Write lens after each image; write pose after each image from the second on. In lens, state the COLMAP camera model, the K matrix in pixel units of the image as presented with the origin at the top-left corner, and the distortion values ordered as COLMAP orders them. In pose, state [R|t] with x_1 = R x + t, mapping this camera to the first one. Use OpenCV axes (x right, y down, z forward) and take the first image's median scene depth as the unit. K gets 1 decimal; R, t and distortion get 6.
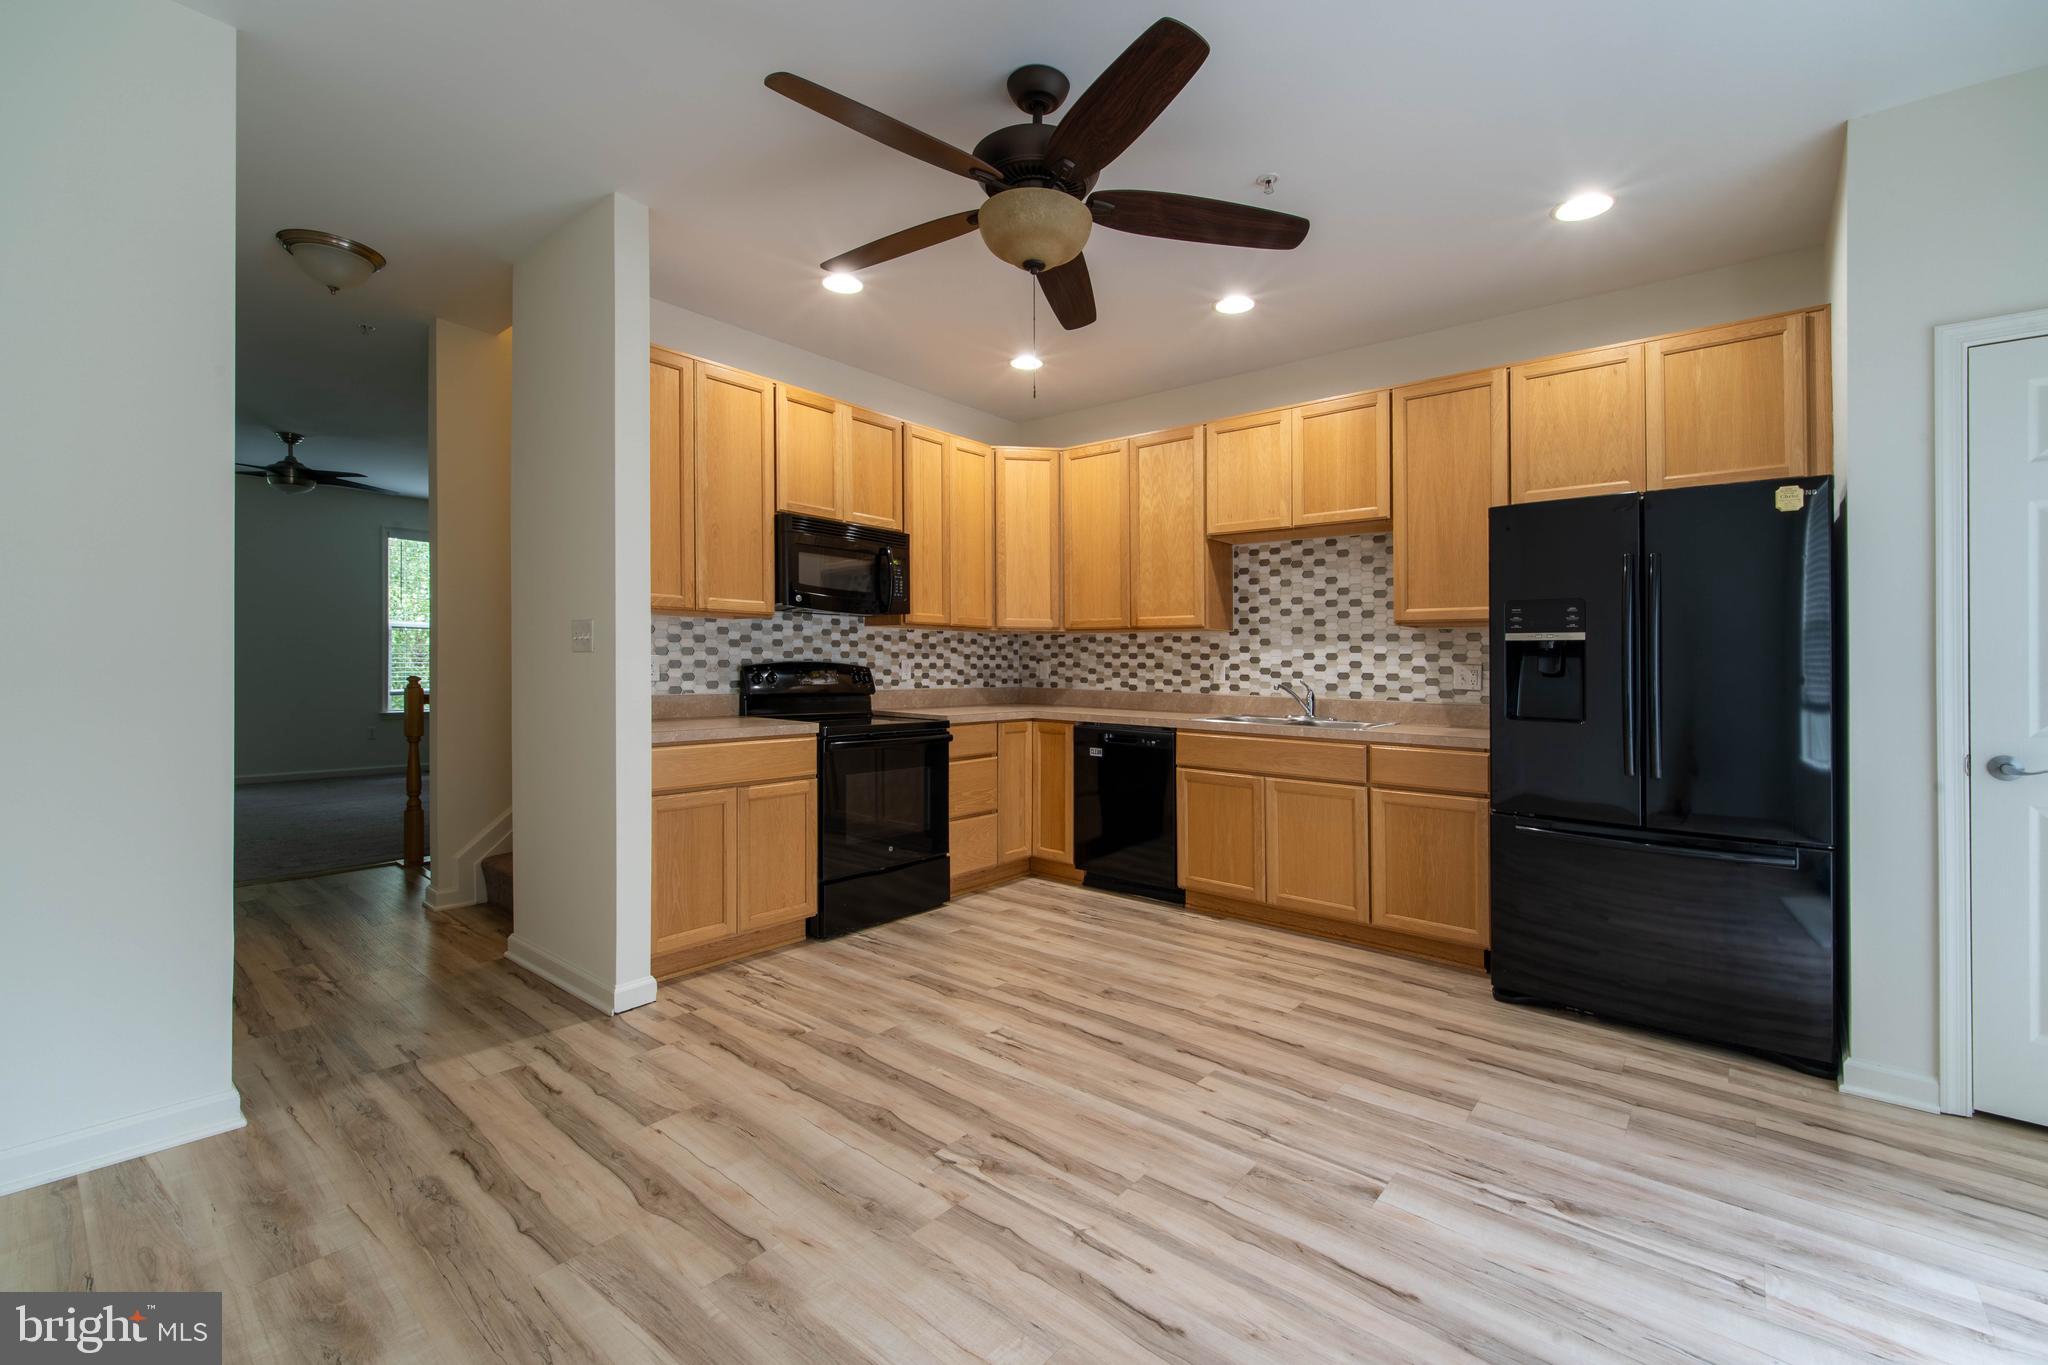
lens RADIAL K [[866.1, 0, 1023.6], [0, 866.1, 705.7], [0, 0, 1]] dist [-0.001839, -0.000889]
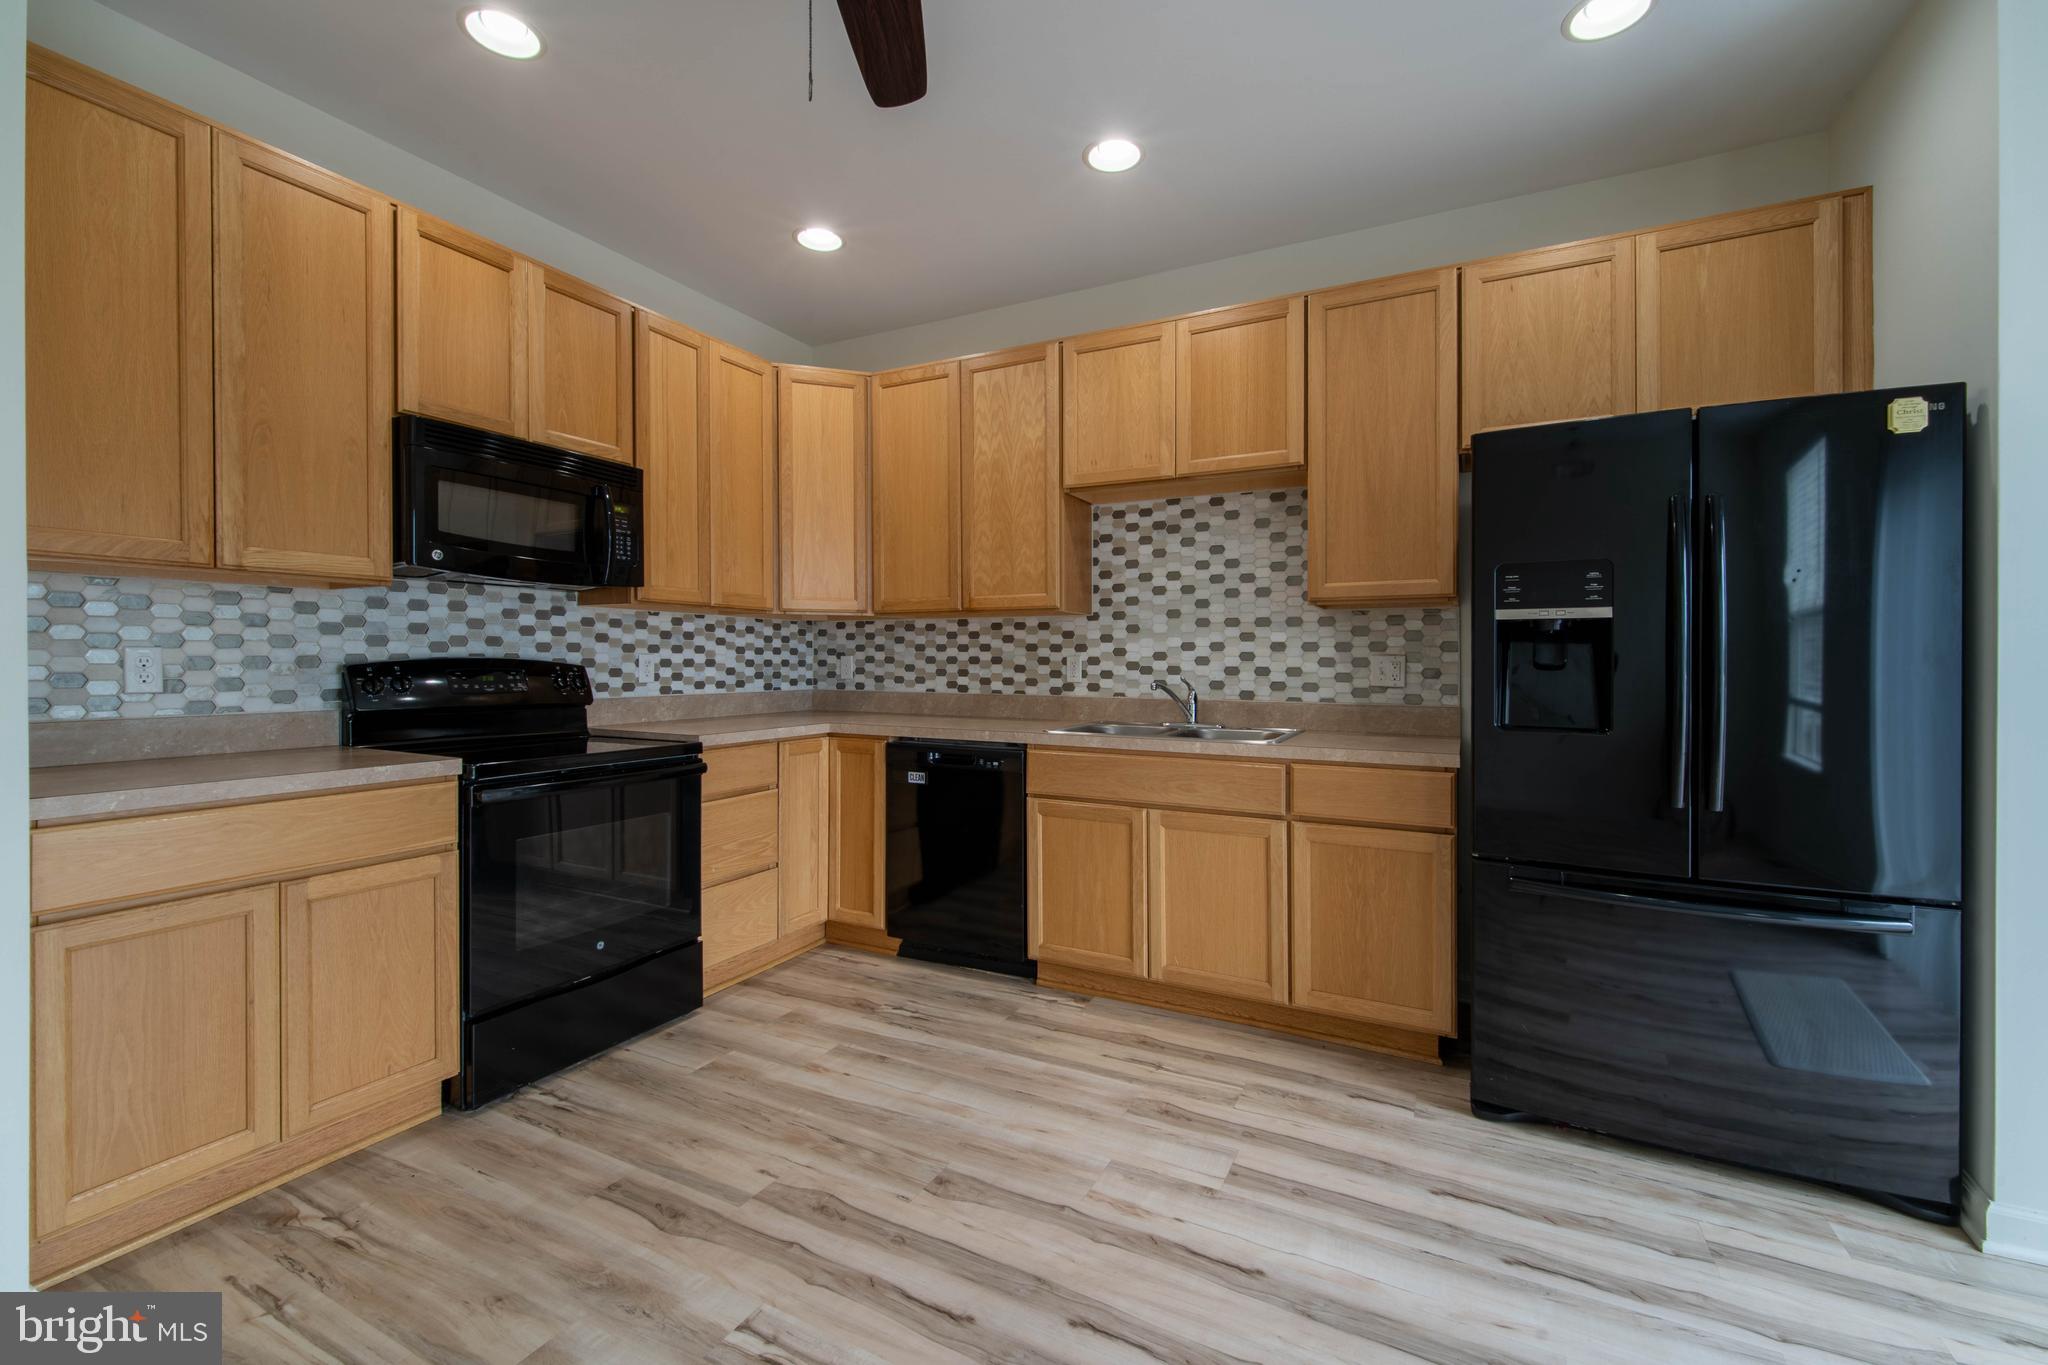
lens RADIAL K [[910.7, 0, 1034.6], [0, 910.7, 676.3], [0, 0, 1]] dist [-0.003067, -0.000545]
pose [[0.976790, -0.011473, 0.213890, 0.018479], [0.017859, 0.999450, -0.027948, -0.010251], [-0.213452, 0.031119, 0.976458, 0.245085]]
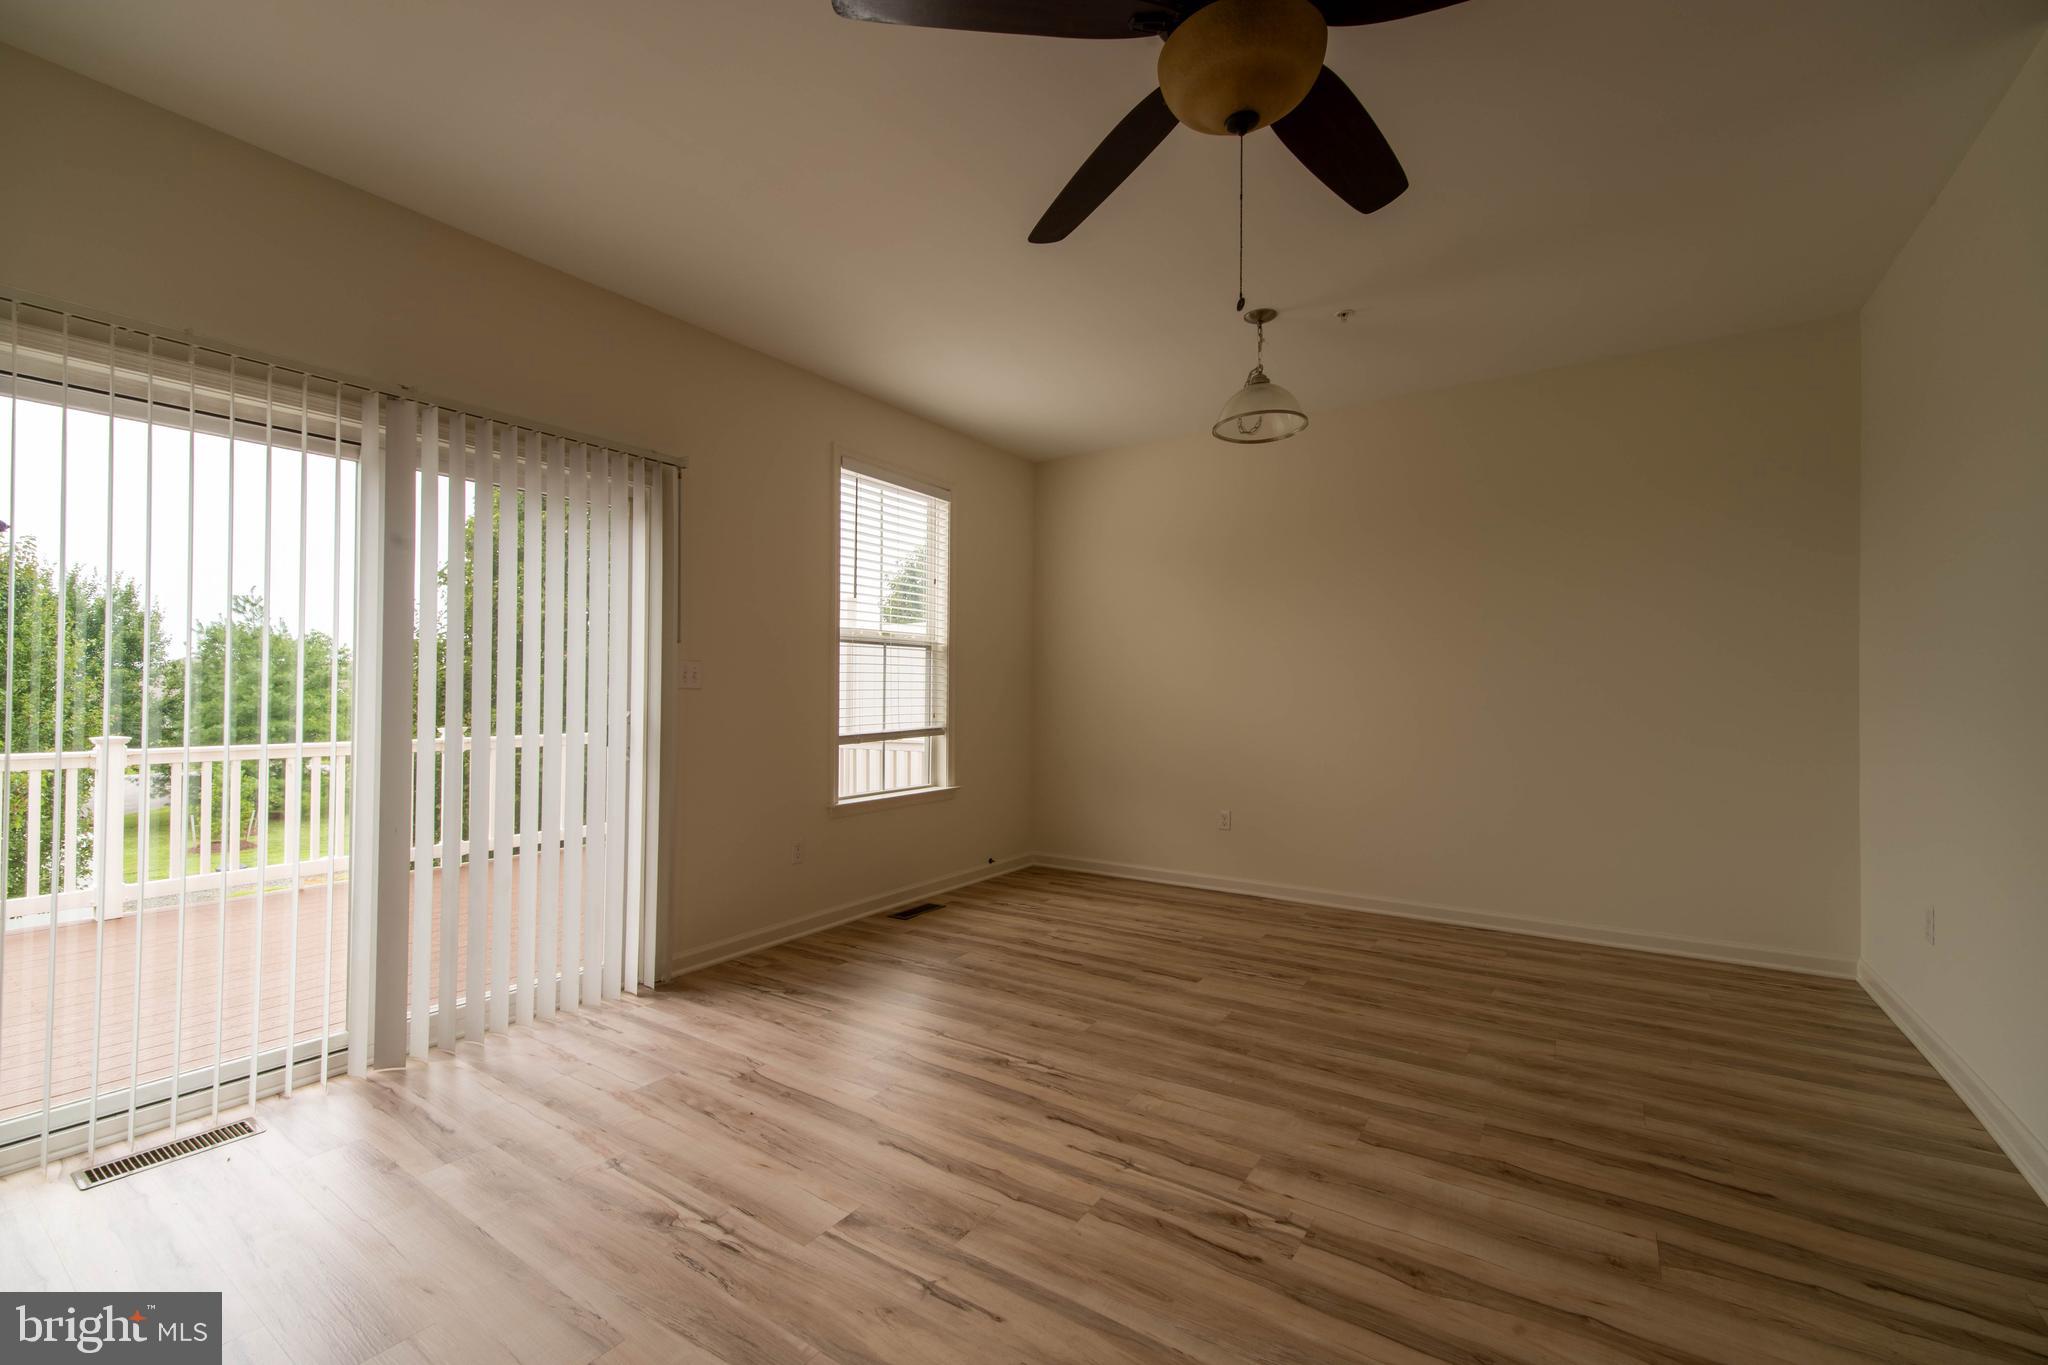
lens RADIAL K [[854.6, 0, 1012.1], [0, 854.6, 667.7], [0, 0, 1]] dist [0.000218, -0.000410]
pose [[-0.995854, -0.017303, -0.089305, 0.143638], [-0.018907, 0.999674, 0.017136, -0.041274], [0.088979, 0.018754, -0.995857, 0.900725]]
